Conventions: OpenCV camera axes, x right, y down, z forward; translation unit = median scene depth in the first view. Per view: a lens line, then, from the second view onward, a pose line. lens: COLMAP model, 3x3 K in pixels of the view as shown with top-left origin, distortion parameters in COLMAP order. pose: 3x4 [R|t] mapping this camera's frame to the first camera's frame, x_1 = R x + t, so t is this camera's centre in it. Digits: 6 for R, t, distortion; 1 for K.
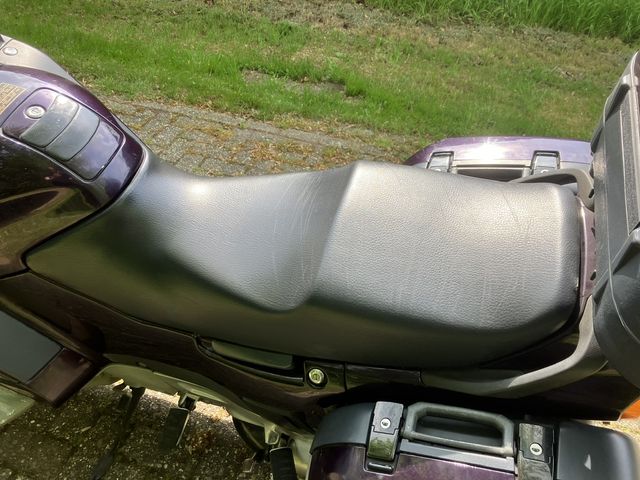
lens RADIAL K [[518.0, 0, 324.0], [0, 518.0, 237.1], [0, 0, 1]] dist [0.020585, -0.021012]
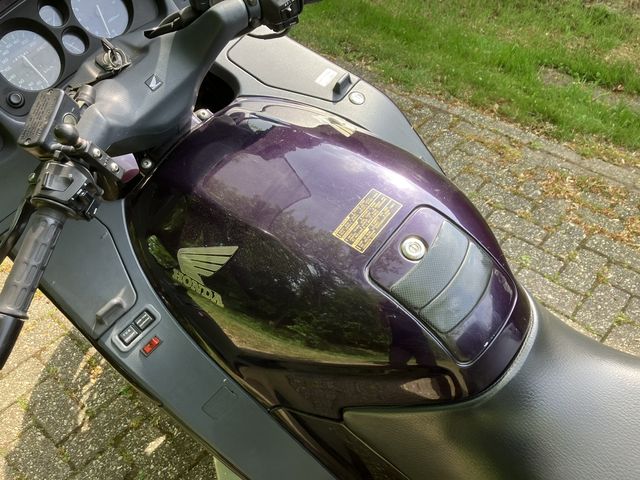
lens RADIAL K [[518.0, 0, 314.7], [0, 518.0, 241.9], [0, 0, 1]] dist [0.020585, -0.021012]
pose [[0.895854, 0.246745, -0.369543, -0.123205], [-0.215258, 0.968541, 0.124866, -0.090523], [0.388728, -0.032315, 0.920786, 0.090972]]
